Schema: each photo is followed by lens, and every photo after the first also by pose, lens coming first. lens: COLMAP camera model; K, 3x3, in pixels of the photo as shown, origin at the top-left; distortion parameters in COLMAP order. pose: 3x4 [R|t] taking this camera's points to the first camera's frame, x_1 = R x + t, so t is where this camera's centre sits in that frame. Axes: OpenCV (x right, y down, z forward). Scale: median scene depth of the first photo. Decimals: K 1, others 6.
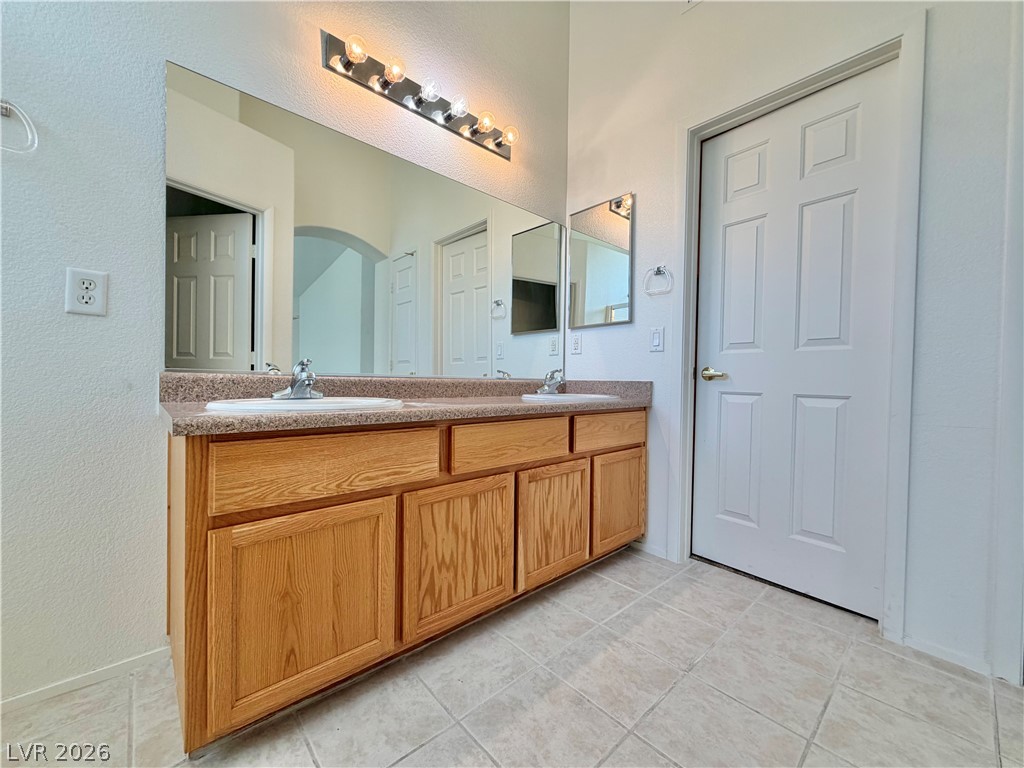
lens RADIAL K [[409.2, 0, 513.9], [0, 409.2, 383.6], [0, 0, 1]] dist [0.001913, -0.000627]
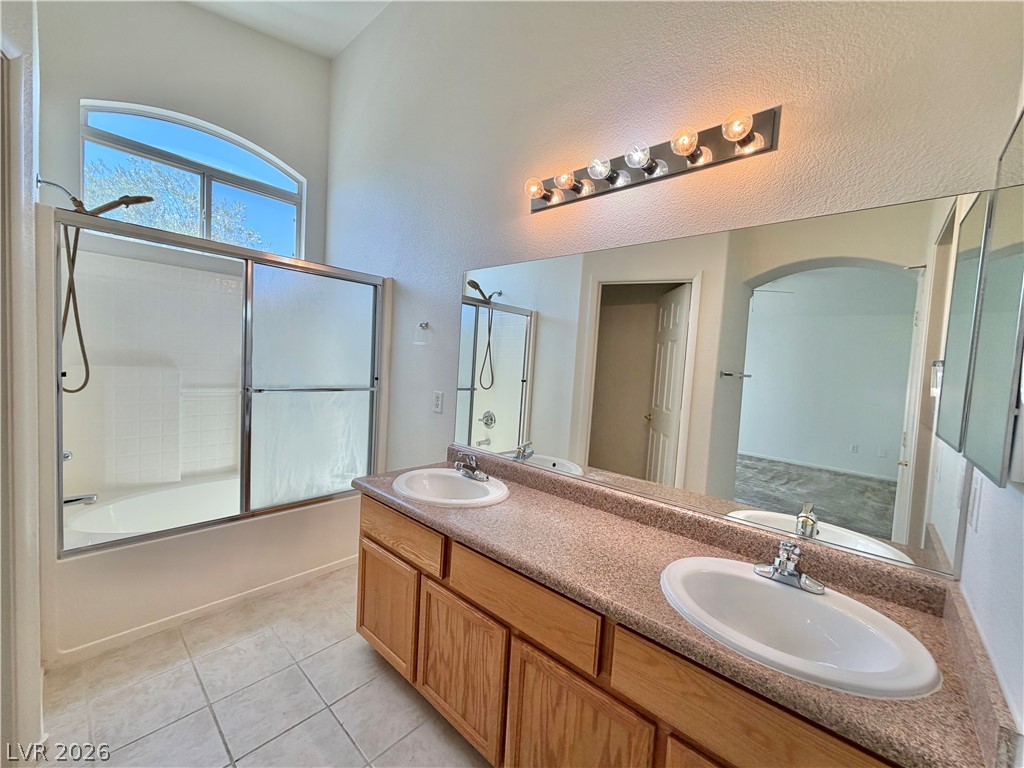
lens RADIAL K [[409.2, 0, 513.2], [0, 409.2, 385.6], [0, 0, 1]] dist [0.001913, -0.000627]
pose [[0.088862, 0.044346, -0.995056, 0.936665], [-0.069472, 0.996851, 0.038222, -0.365130], [0.993618, 0.065732, 0.091663, 1.040293]]
